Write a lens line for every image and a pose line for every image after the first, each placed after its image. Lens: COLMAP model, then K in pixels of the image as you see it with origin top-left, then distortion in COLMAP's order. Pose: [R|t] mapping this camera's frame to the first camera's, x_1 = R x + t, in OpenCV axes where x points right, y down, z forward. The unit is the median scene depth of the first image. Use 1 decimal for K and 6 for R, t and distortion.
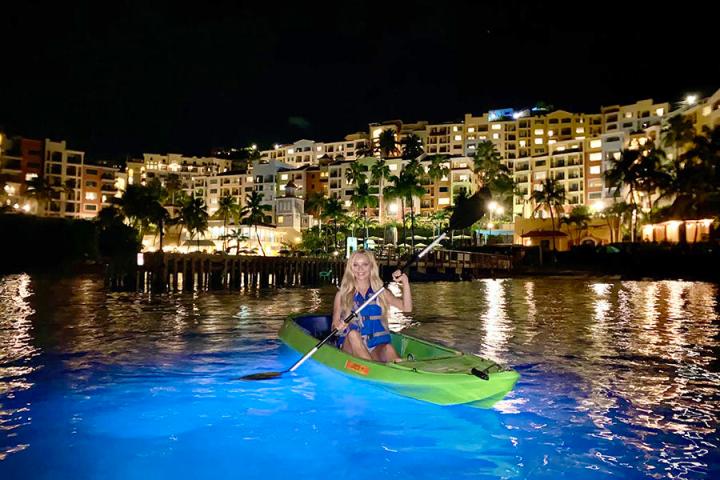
lens RADIAL K [[613.7, 0, 360.8], [0, 613.7, 252.1], [0, 0, 1]] dist [0.050980, -0.010304]
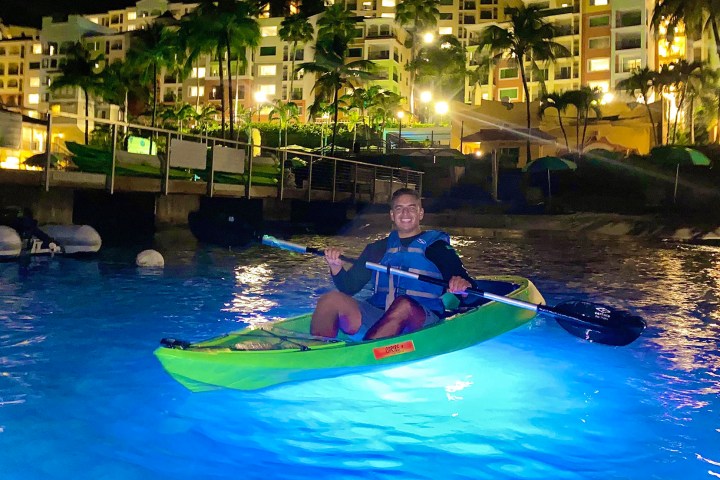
lens RADIAL K [[709.2, 0, 360.0], [0, 709.2, 240.0], [0, 0, 1]] dist [0.110524, -0.336941]
pose [[0.996877, 0.016834, 0.077157, 0.079787], [-0.022773, 0.996790, 0.076754, 0.007080], [-0.075617, -0.078271, 0.994060, 0.256339]]
